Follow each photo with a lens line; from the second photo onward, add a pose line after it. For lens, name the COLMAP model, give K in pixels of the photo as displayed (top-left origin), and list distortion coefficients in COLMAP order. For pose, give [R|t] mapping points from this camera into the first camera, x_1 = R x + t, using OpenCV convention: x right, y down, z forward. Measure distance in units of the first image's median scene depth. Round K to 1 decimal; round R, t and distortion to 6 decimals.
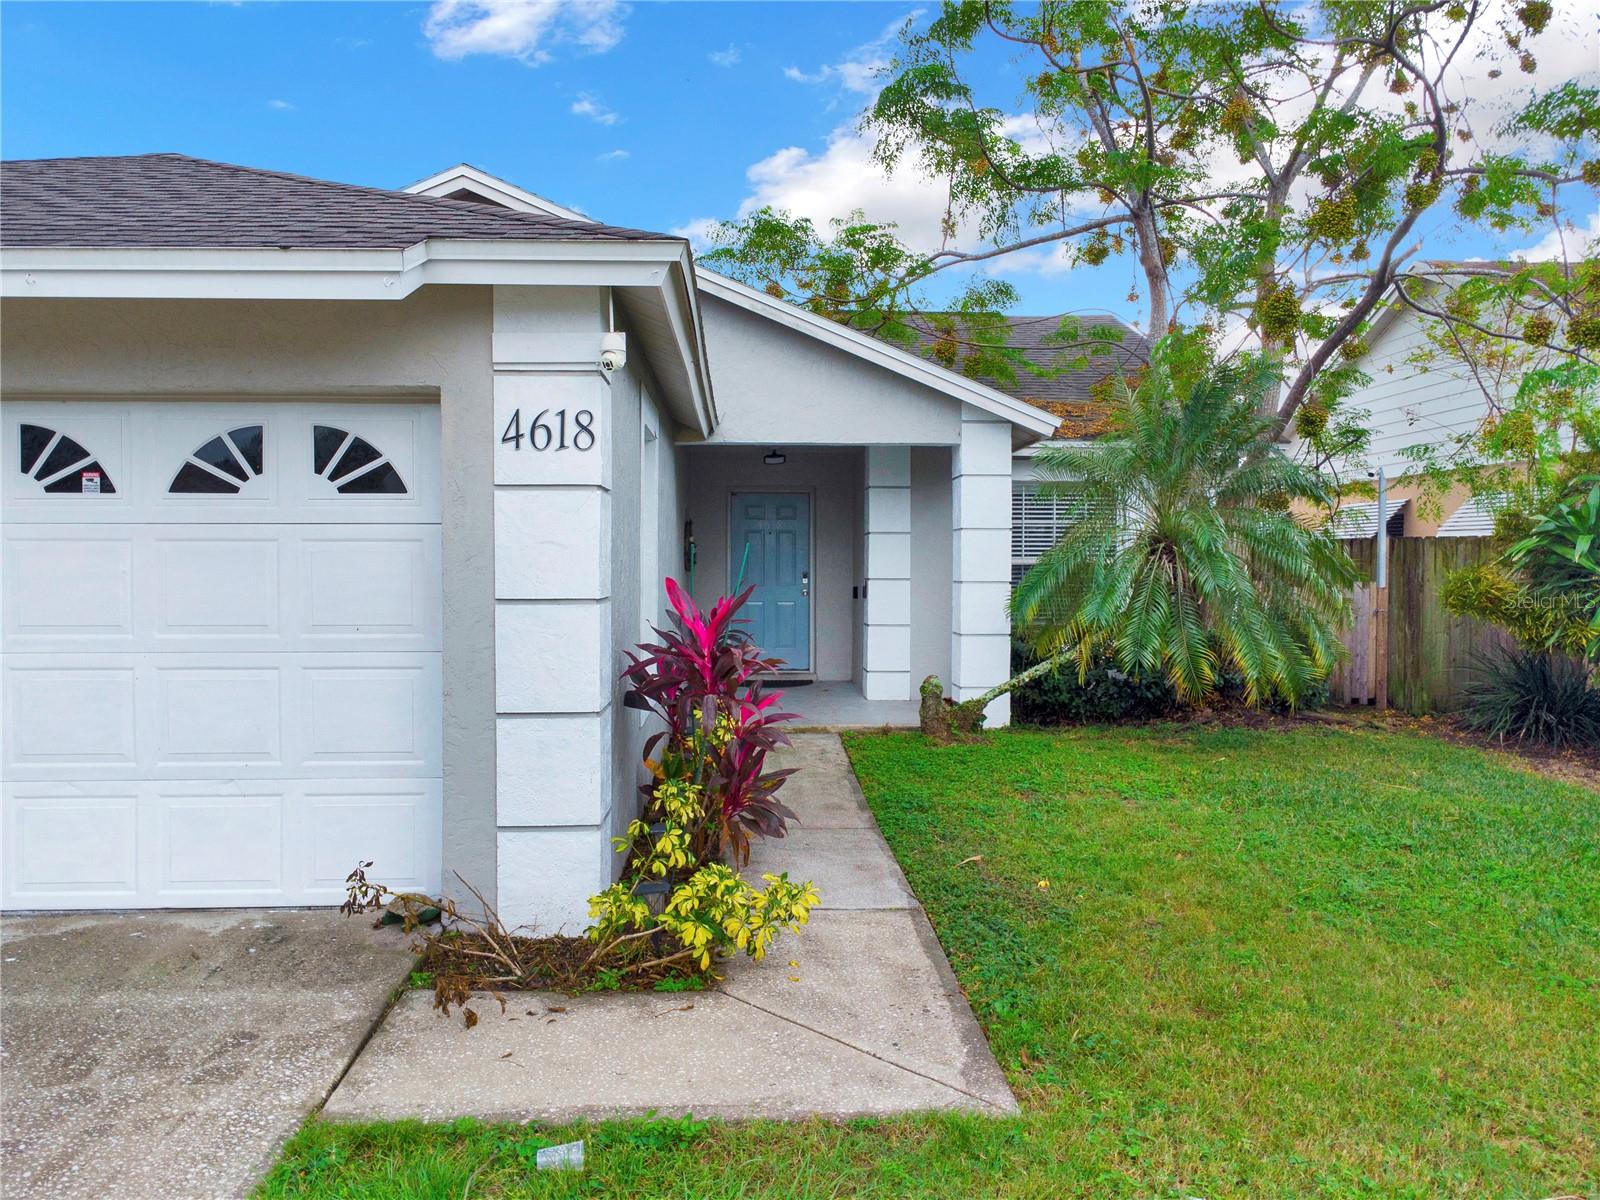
lens RADIAL K [[1205.0, 0, 800.0], [0, 1205.0, 600.0], [0, 0, 1]] dist [0.008868, 0.001484]
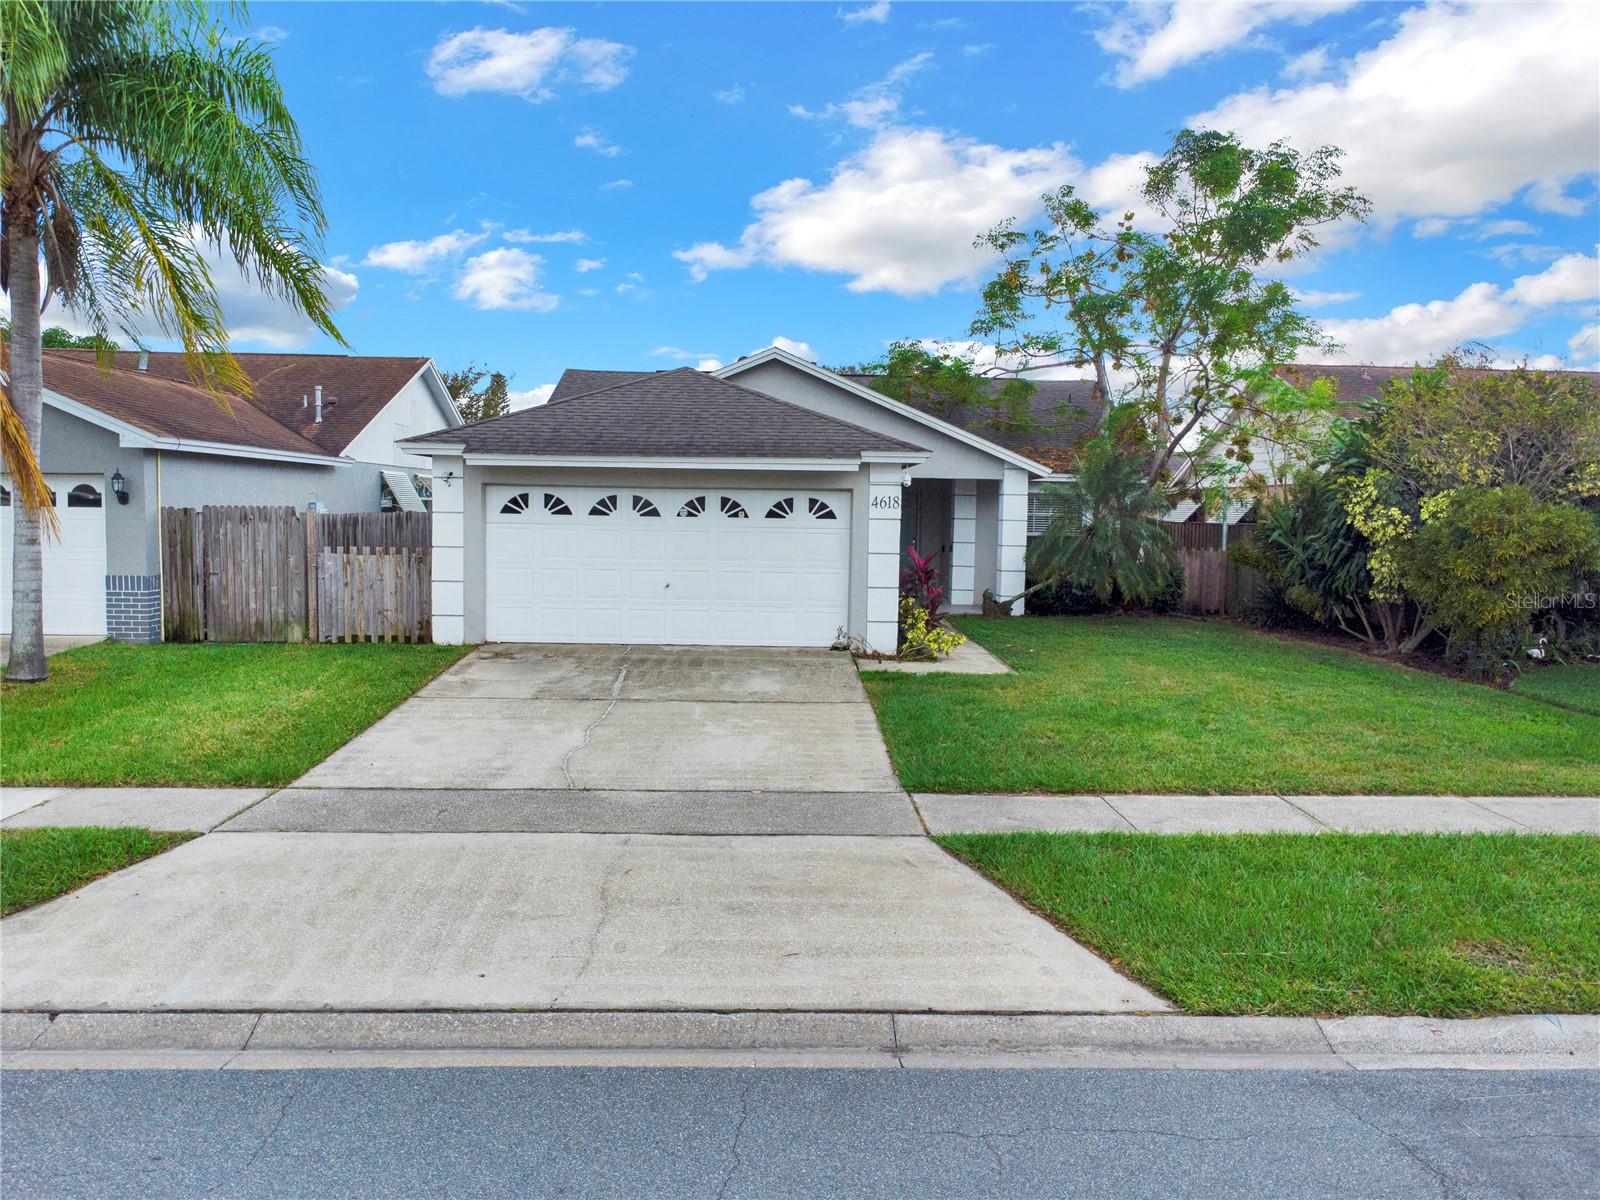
lens RADIAL K [[1205.0, 0, 800.0], [0, 1205.0, 600.0], [0, 0, 1]] dist [0.008868, 0.001484]
pose [[0.999746, 0.016818, -0.014999, -0.198535], [-0.016169, 0.998972, 0.042339, -0.003761], [0.015696, -0.042086, 0.998991, -1.189188]]
